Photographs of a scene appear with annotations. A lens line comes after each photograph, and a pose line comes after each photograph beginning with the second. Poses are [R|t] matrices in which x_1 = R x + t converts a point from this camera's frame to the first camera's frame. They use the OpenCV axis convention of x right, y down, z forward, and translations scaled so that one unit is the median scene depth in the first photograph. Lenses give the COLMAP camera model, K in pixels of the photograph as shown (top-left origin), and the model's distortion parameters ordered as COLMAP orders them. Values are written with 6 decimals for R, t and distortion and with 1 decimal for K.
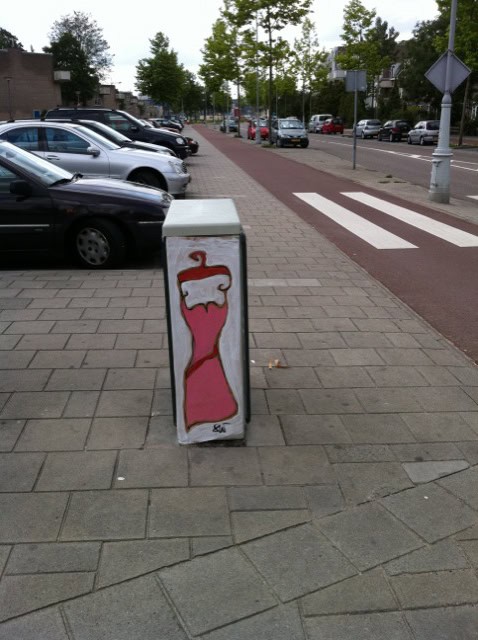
lens RADIAL K [[613.7, 0, 240.7], [0, 613.7, 320.1], [0, 0, 1]] dist [0.096597, -0.339948]
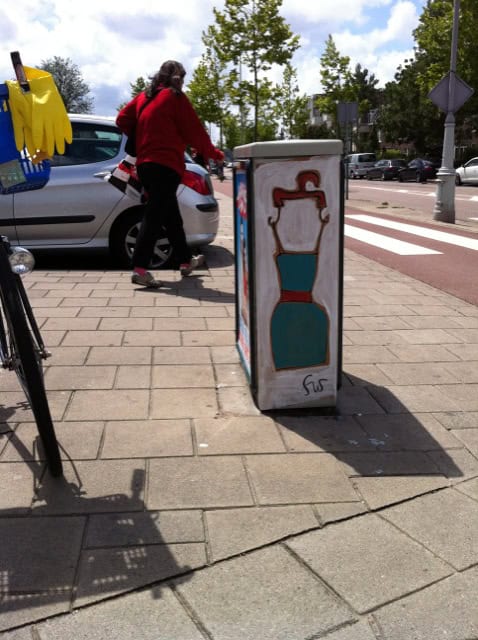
lens RADIAL K [[613.7, 0, 240.7], [0, 613.7, 320.1], [0, 0, 1]] dist [0.096597, -0.339948]
pose [[0.998964, -0.002013, 0.045455, -0.128980], [0.005677, 0.996729, -0.080620, 0.111494], [-0.045144, 0.080794, 0.995708, 0.120669]]
